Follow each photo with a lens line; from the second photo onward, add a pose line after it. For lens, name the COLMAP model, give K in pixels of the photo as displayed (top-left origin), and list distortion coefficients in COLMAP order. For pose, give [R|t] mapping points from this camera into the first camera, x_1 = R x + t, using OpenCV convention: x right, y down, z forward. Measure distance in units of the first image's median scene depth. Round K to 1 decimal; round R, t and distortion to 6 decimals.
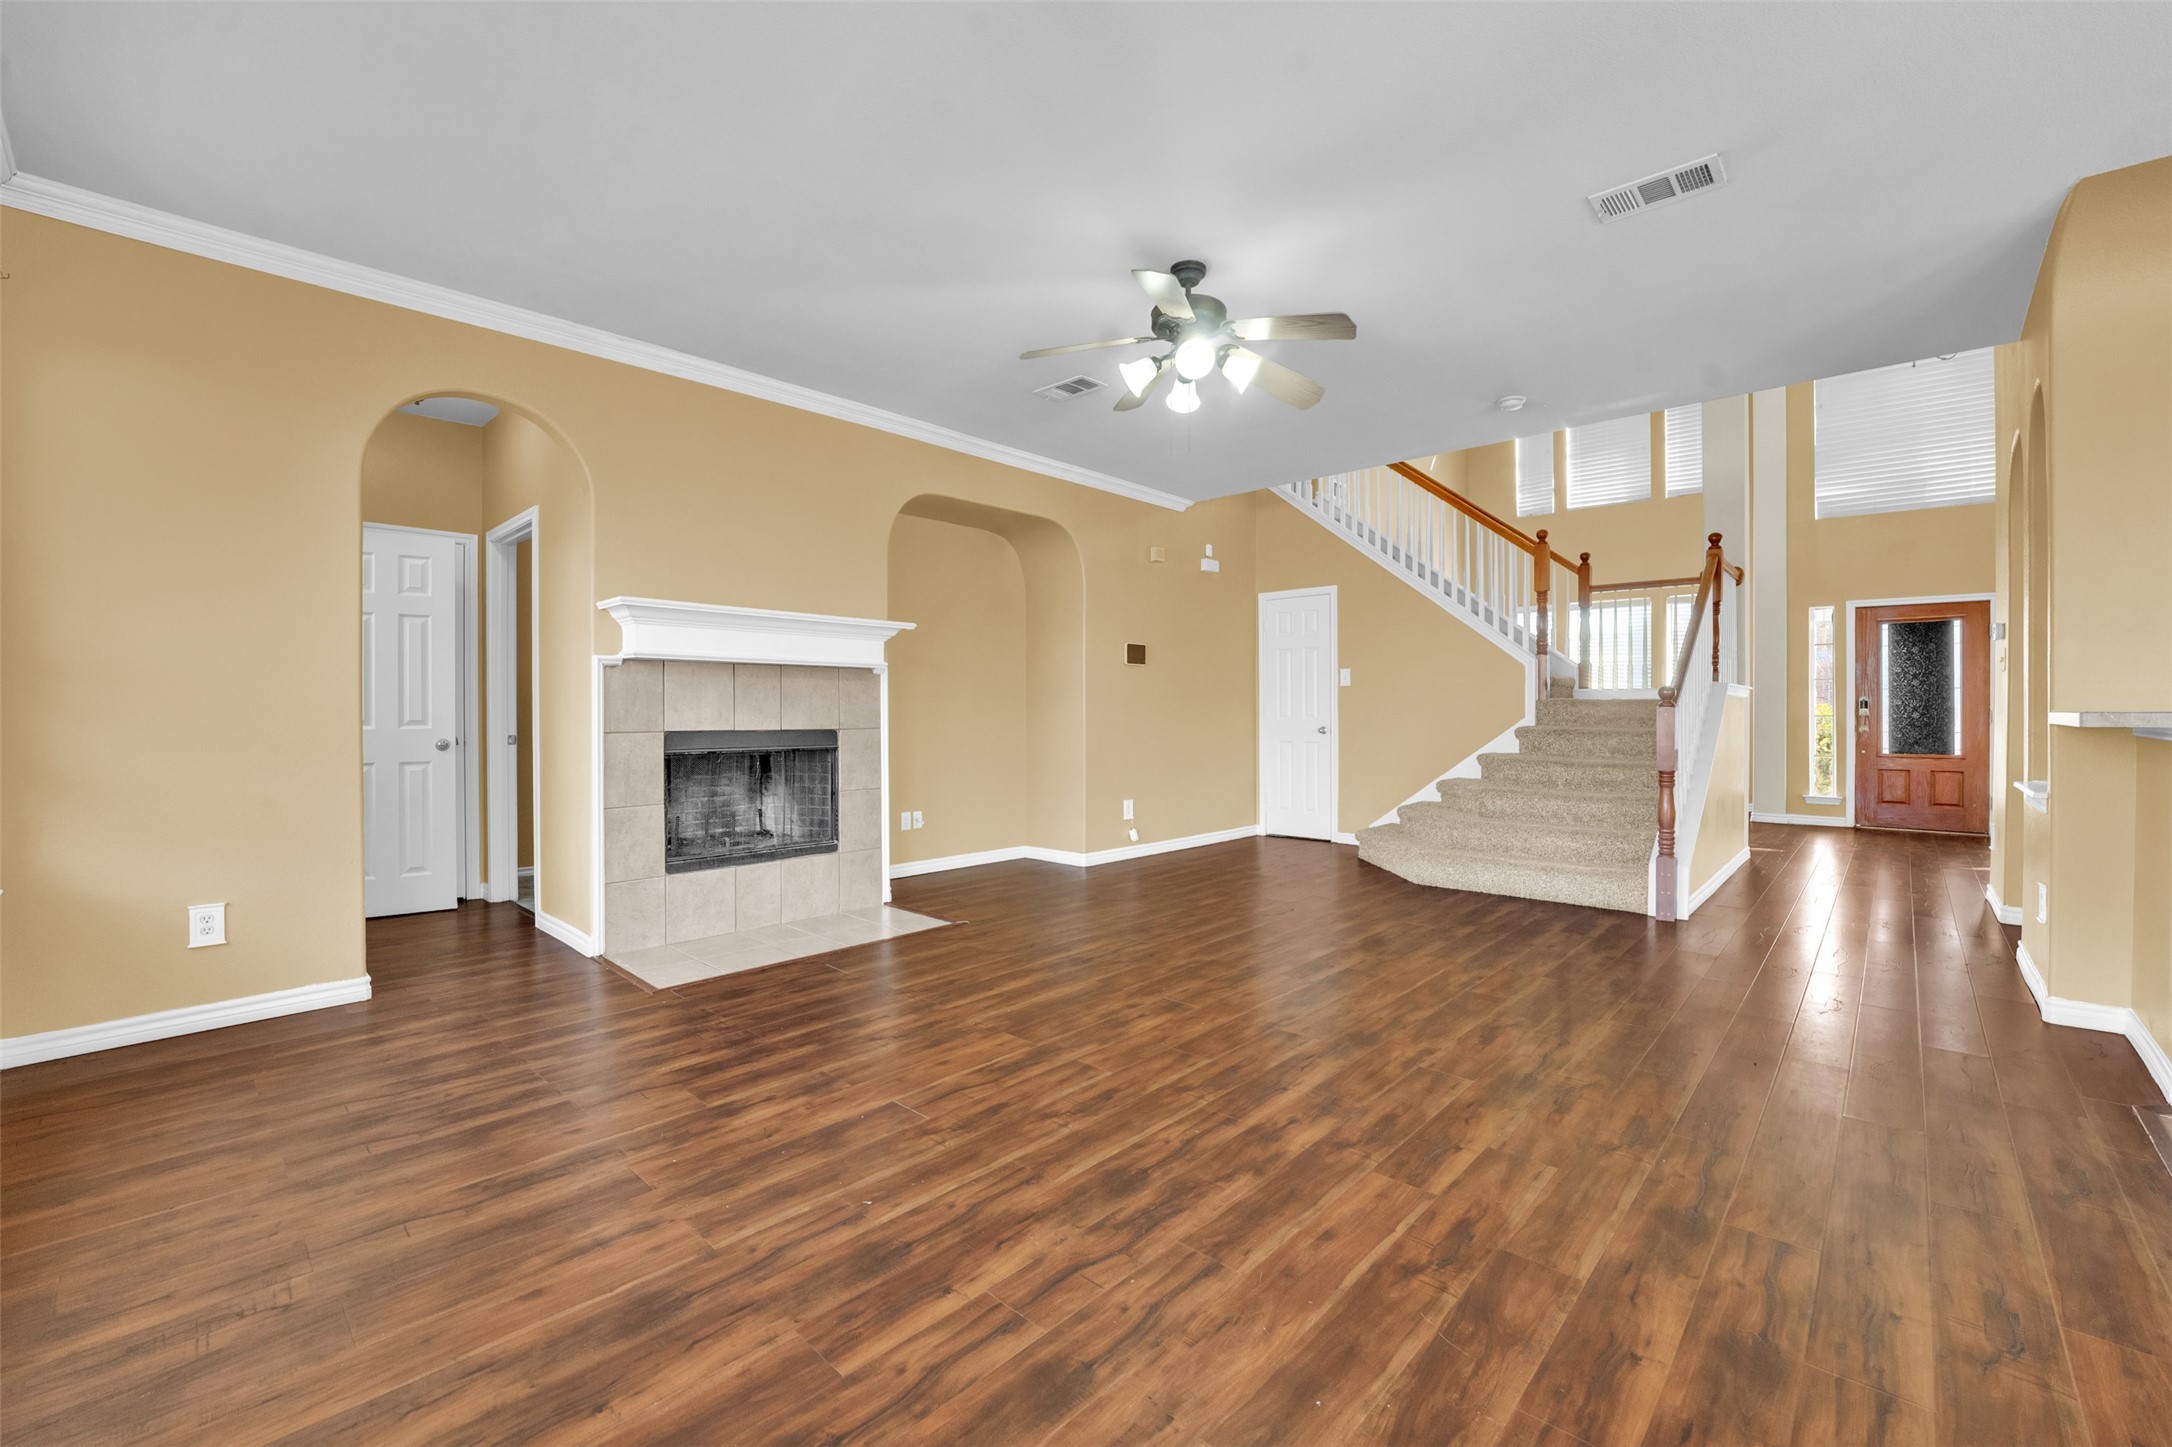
lens RADIAL K [[888.2, 0, 1102.1], [0, 888.2, 722.9], [0, 0, 1]] dist [-0.017540, 0.001790]
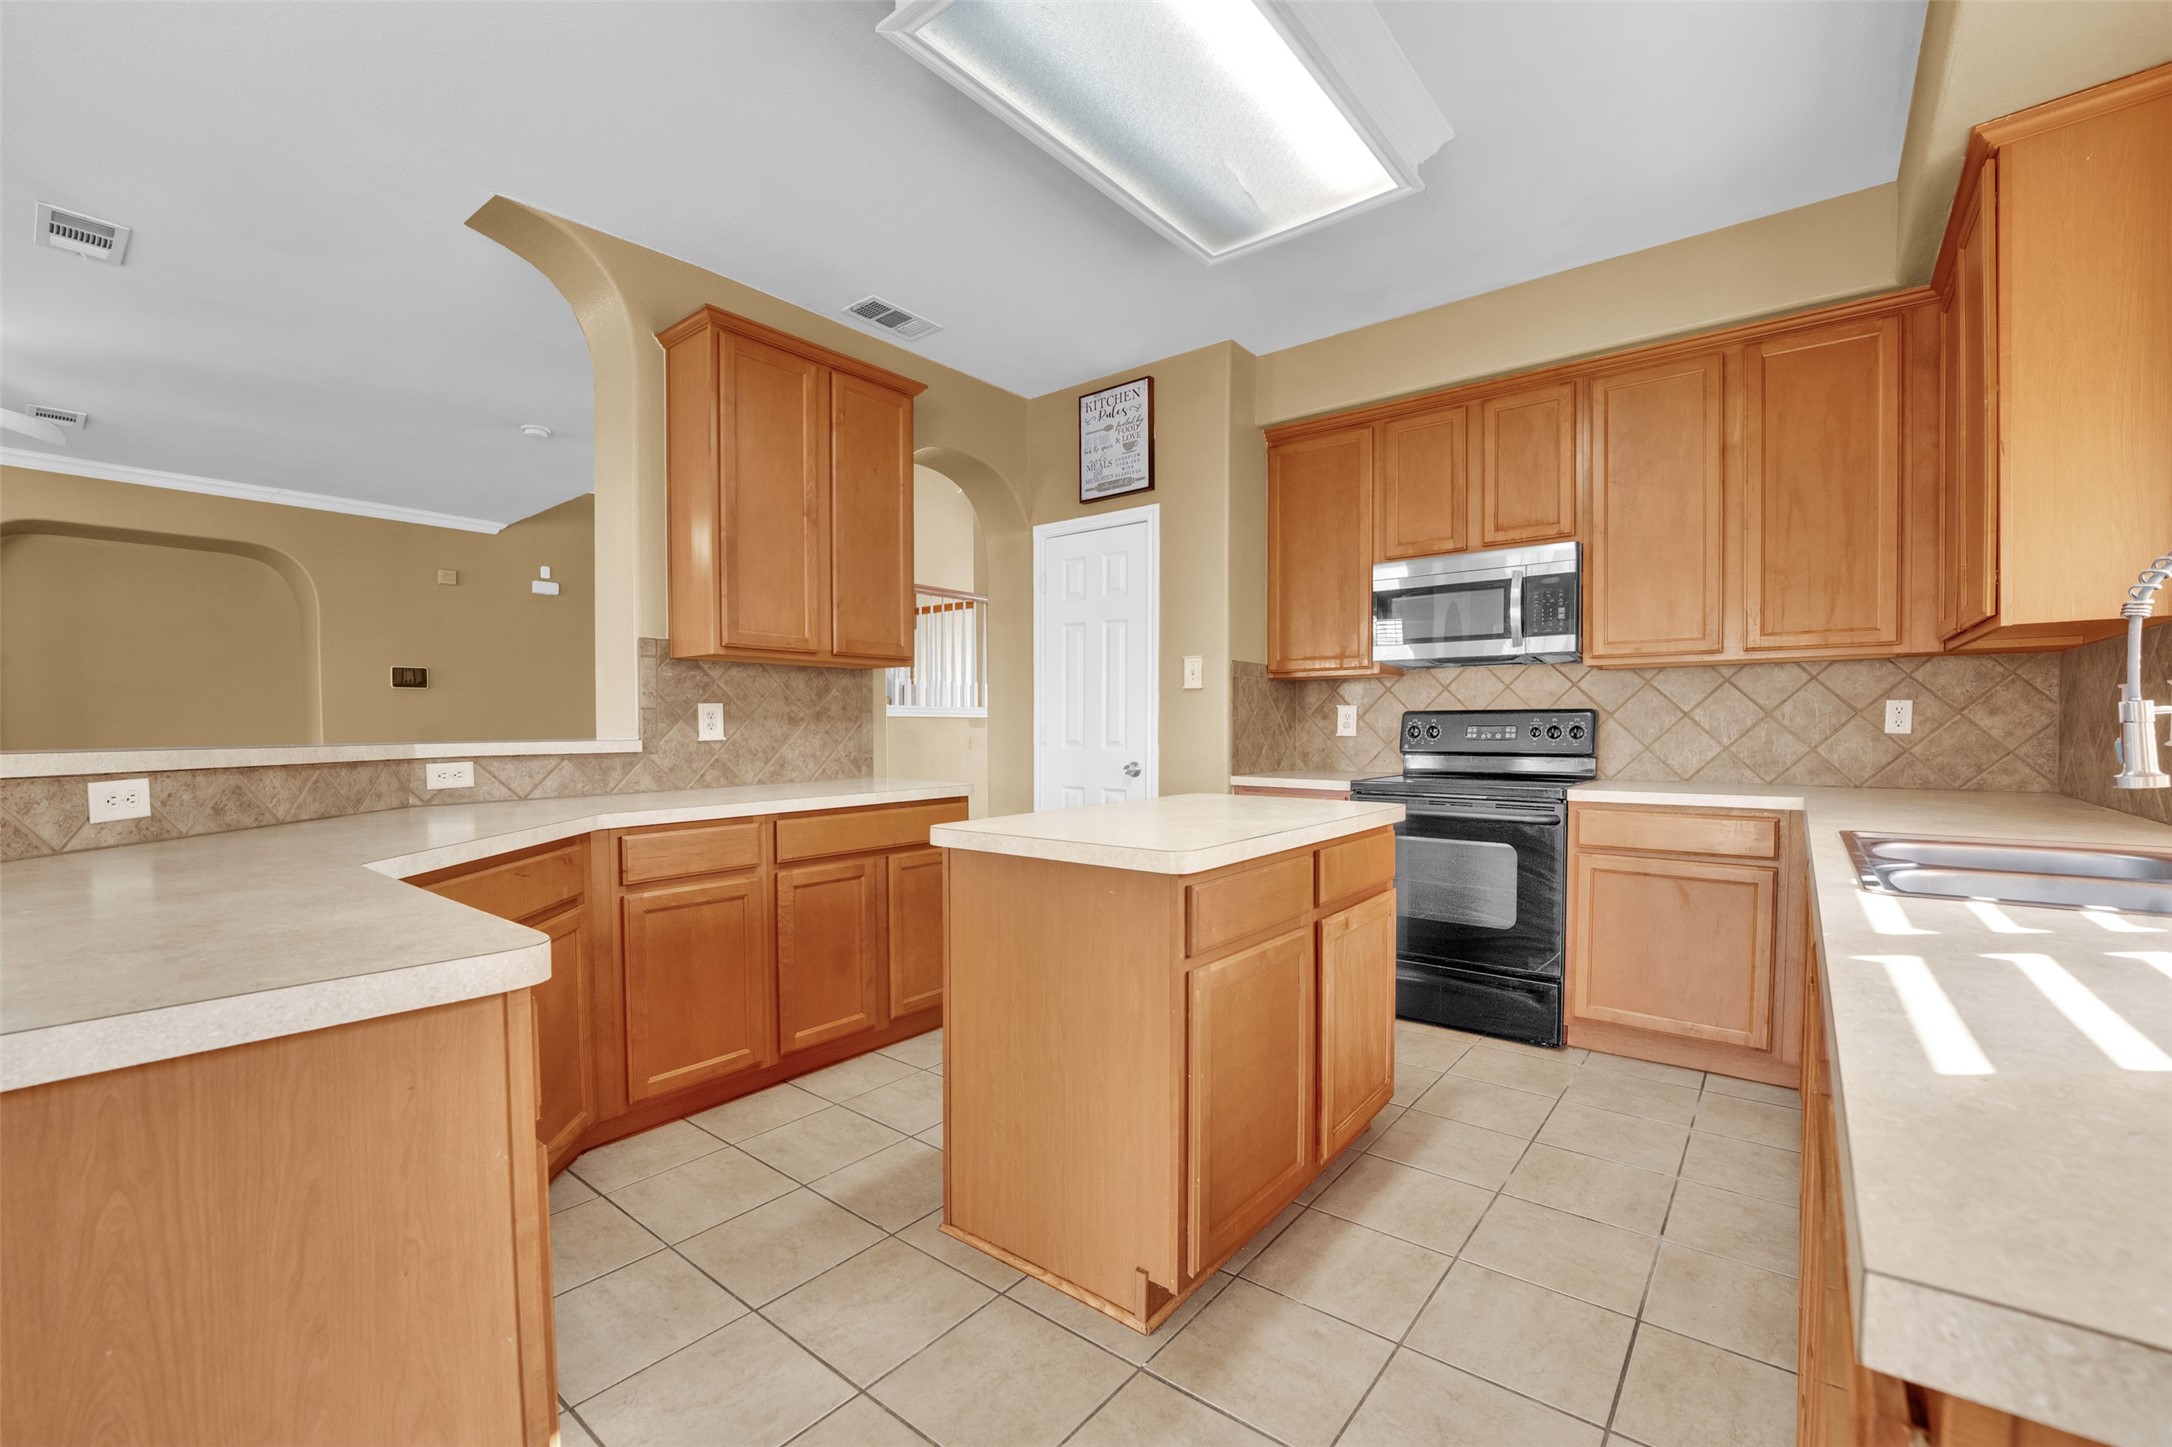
lens RADIAL K [[888.2, 0, 1075.8], [0, 888.2, 739.7], [0, 0, 1]] dist [-0.017540, 0.001790]
pose [[0.998535, -0.003209, 0.054012, 0.777501], [0.003093, 0.999993, 0.002224, -0.007216], [-0.054019, -0.002054, 0.998538, -0.034496]]
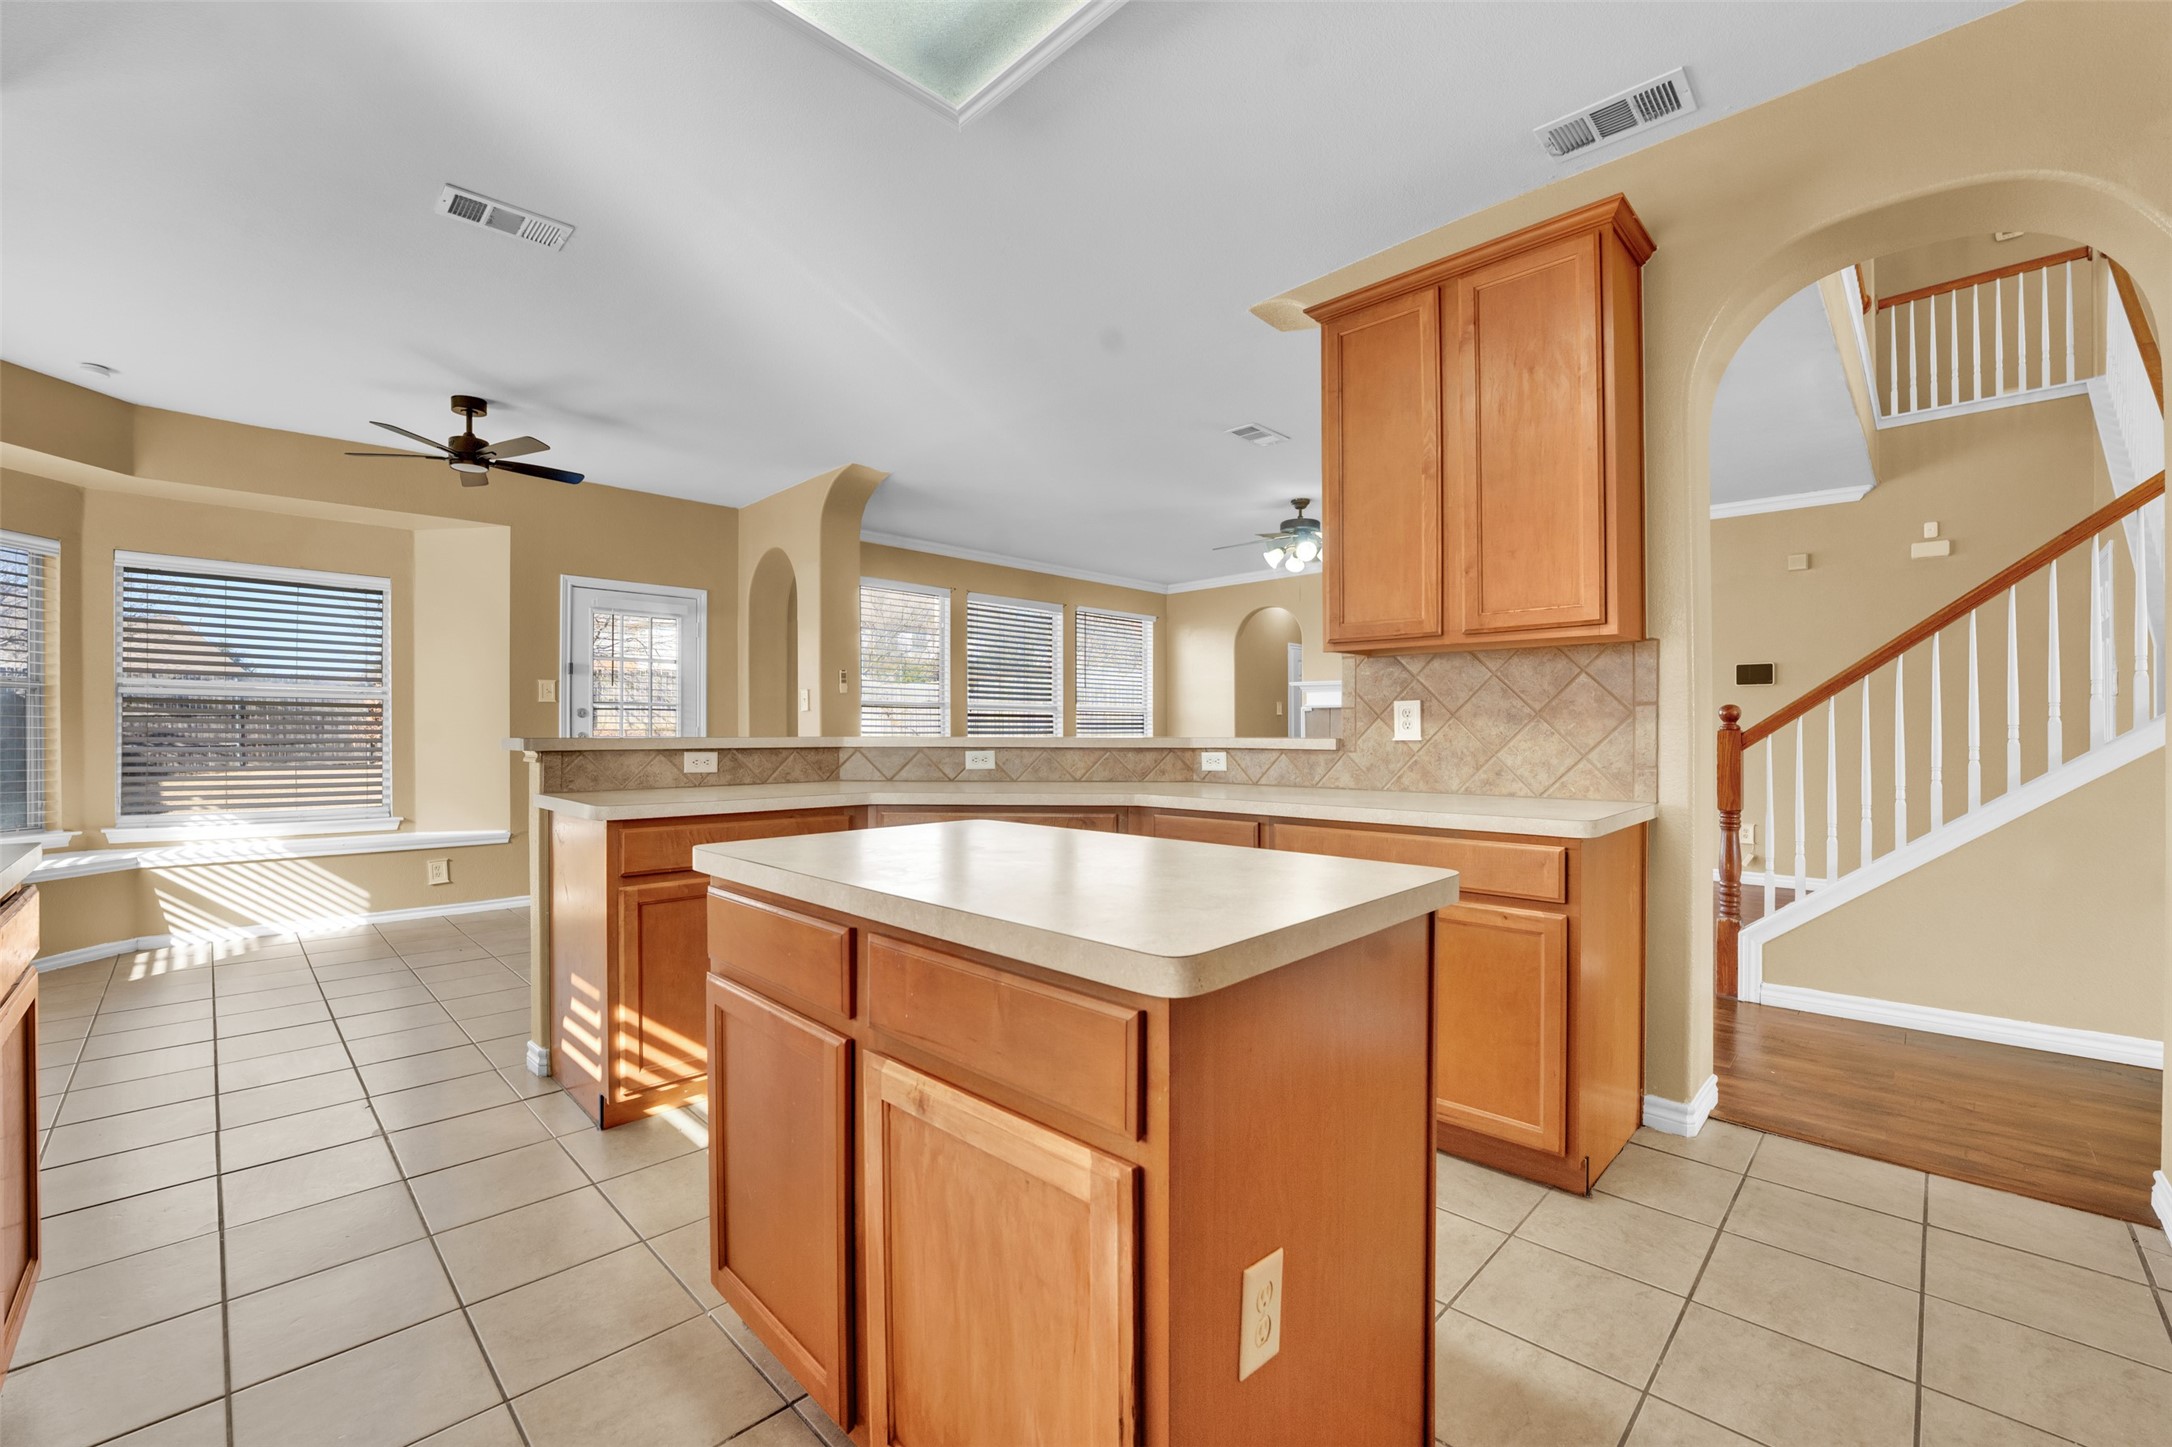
lens RADIAL K [[888.2, 0, 1107.3], [0, 888.2, 716.8], [0, 0, 1]] dist [-0.017540, 0.001790]
pose [[-0.016644, -0.010811, -0.999803, 1.066469], [-0.012706, 0.999863, -0.010600, -0.011927], [0.999781, 0.012527, -0.016779, 0.326612]]
